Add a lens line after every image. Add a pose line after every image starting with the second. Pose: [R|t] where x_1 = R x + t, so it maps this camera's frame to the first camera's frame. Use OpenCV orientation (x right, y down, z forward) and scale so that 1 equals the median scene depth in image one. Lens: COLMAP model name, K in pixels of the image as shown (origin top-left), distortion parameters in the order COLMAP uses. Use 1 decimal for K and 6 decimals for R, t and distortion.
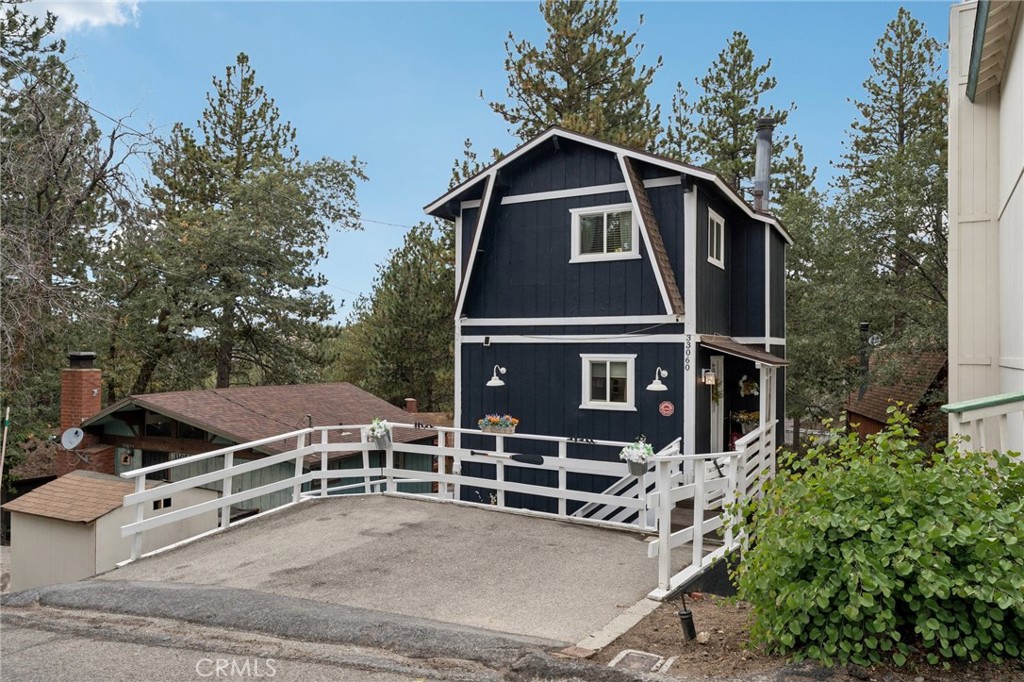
lens RADIAL K [[692.2, 0, 510.2], [0, 692.2, 341.3], [0, 0, 1]] dist [-0.000768, -0.000722]
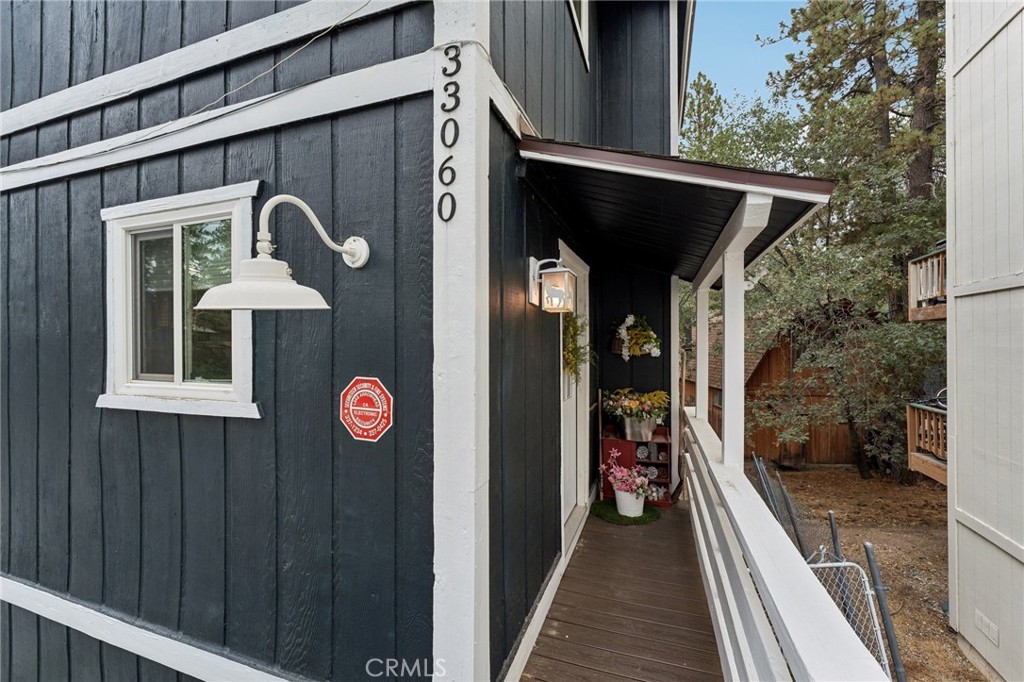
lens RADIAL K [[416.5, 0, 511.7], [0, 416.5, 341.9], [0, 0, 1]] dist [0.001026, 0.000027]
pose [[0.986950, -0.008672, 0.160796, 0.237813], [0.006495, 0.999880, 0.014062, 0.070427], [-0.160899, -0.012834, 0.986887, 0.817824]]
